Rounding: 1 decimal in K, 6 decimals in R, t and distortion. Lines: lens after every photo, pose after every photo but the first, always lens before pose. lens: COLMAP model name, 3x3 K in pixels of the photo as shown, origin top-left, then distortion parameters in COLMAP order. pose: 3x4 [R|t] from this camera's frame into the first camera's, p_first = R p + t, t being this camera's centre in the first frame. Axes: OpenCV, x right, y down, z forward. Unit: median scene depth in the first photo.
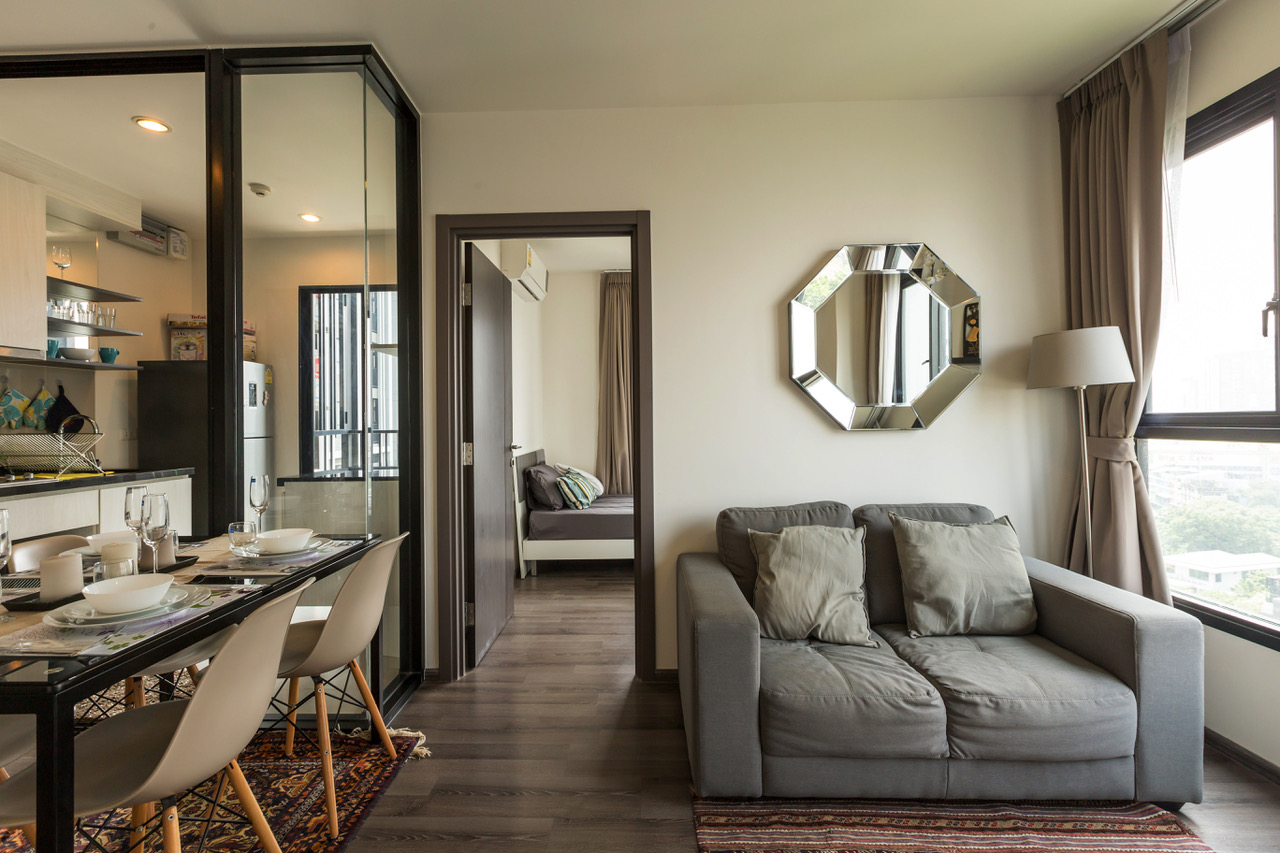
lens RADIAL K [[584.7, 0, 641.8], [0, 584.7, 421.4], [0, 0, 1]] dist [-0.002483, -0.001307]
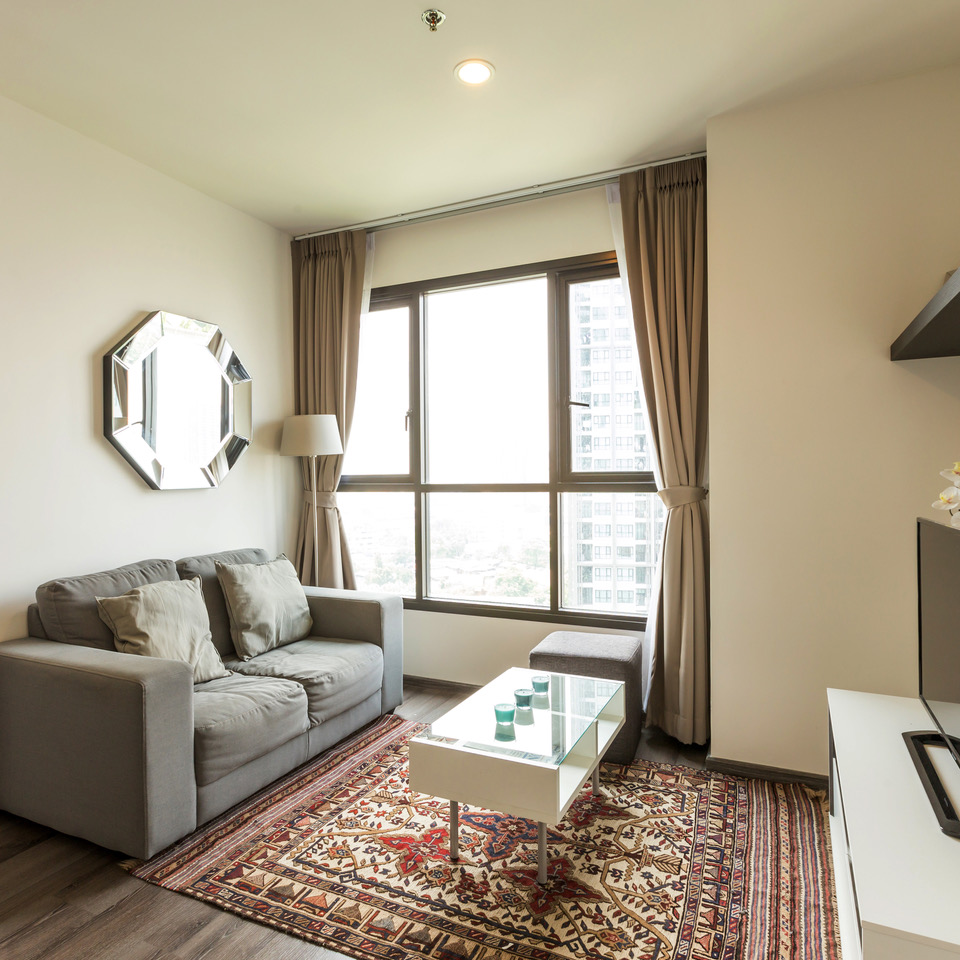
lens RADIAL K [[646.3, 0, 476.3], [0, 646.3, 482.3], [0, 0, 1]] dist [-0.009866, 0.000587]
pose [[0.388299, -0.003261, 0.921528, -0.631060], [0.007655, 0.999971, 0.000313, 0.008022], [-0.921502, 0.006933, 0.388312, 0.056046]]
